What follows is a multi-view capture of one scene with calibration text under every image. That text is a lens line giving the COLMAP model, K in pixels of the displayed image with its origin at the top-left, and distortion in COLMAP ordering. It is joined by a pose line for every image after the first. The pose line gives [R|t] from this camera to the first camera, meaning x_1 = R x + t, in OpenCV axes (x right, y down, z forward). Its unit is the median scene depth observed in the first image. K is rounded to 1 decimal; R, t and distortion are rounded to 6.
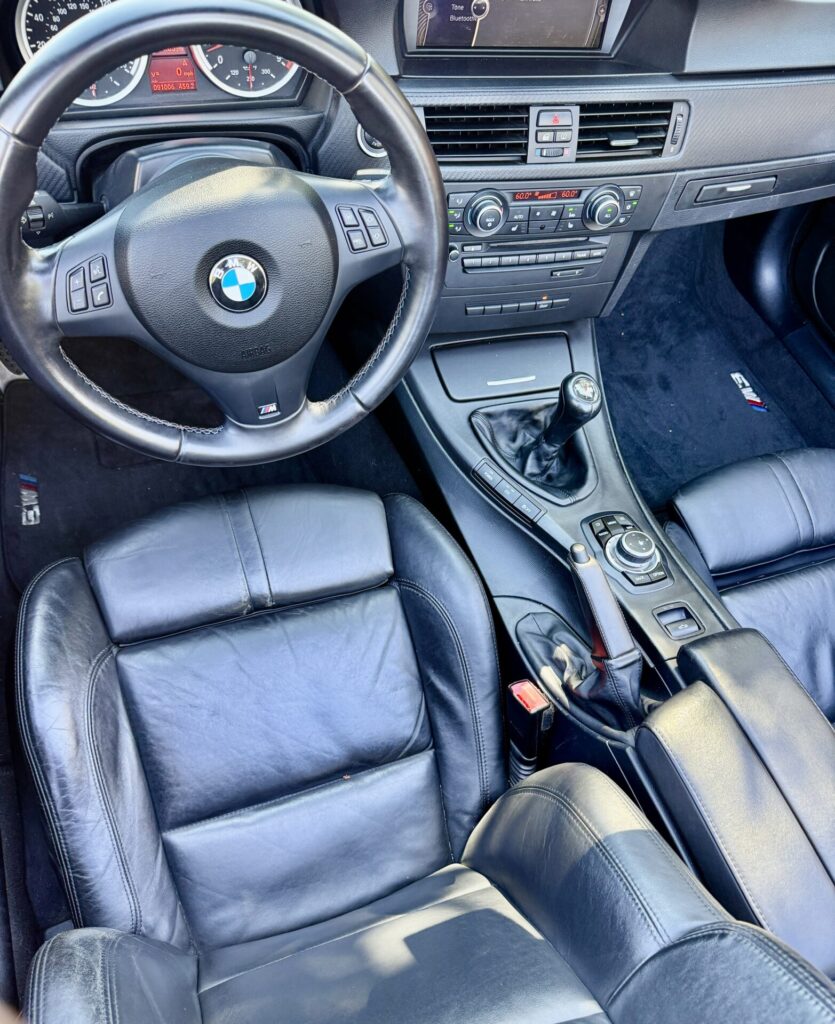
lens RADIAL K [[777.6, 0, 417.9], [0, 777.6, 564.0], [0, 0, 1]] dist [-0.006678, -0.027070]
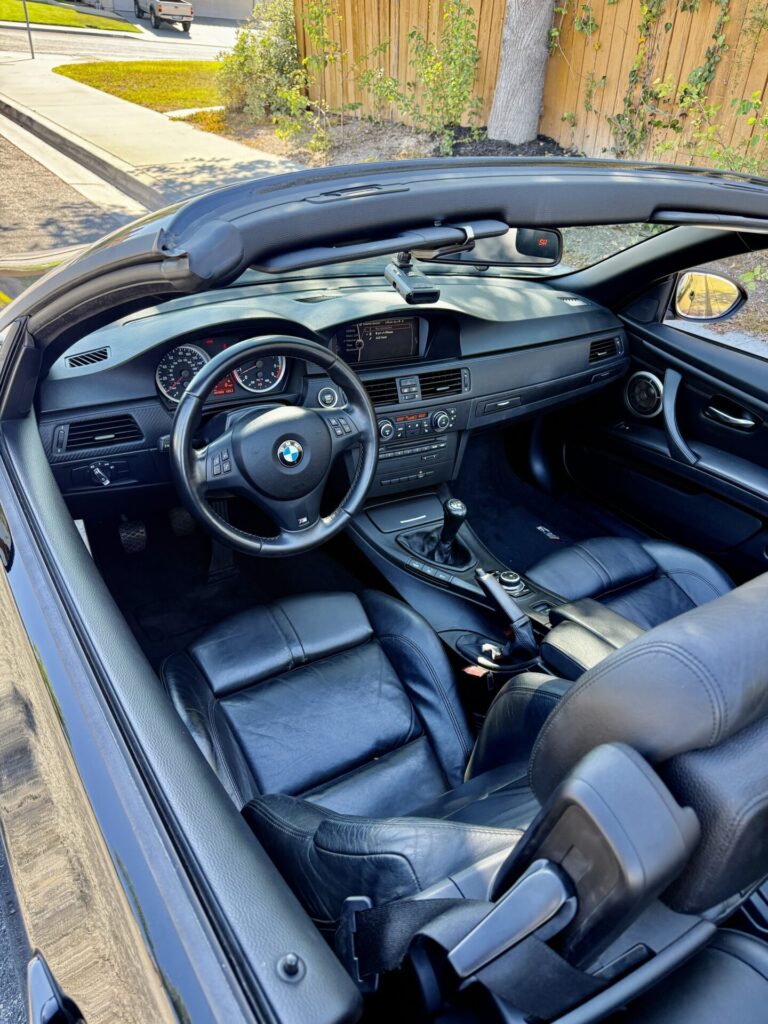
lens RADIAL K [[702.2, 0, 384.0], [0, 702.2, 512.0], [0, 0, 1]] dist [0.004080, 0.000098]
pose [[0.969976, -0.171405, 0.172531, -0.247800], [0.229732, 0.878576, -0.418720, 0.460108], [-0.079811, 0.445785, 0.891575, -0.469910]]
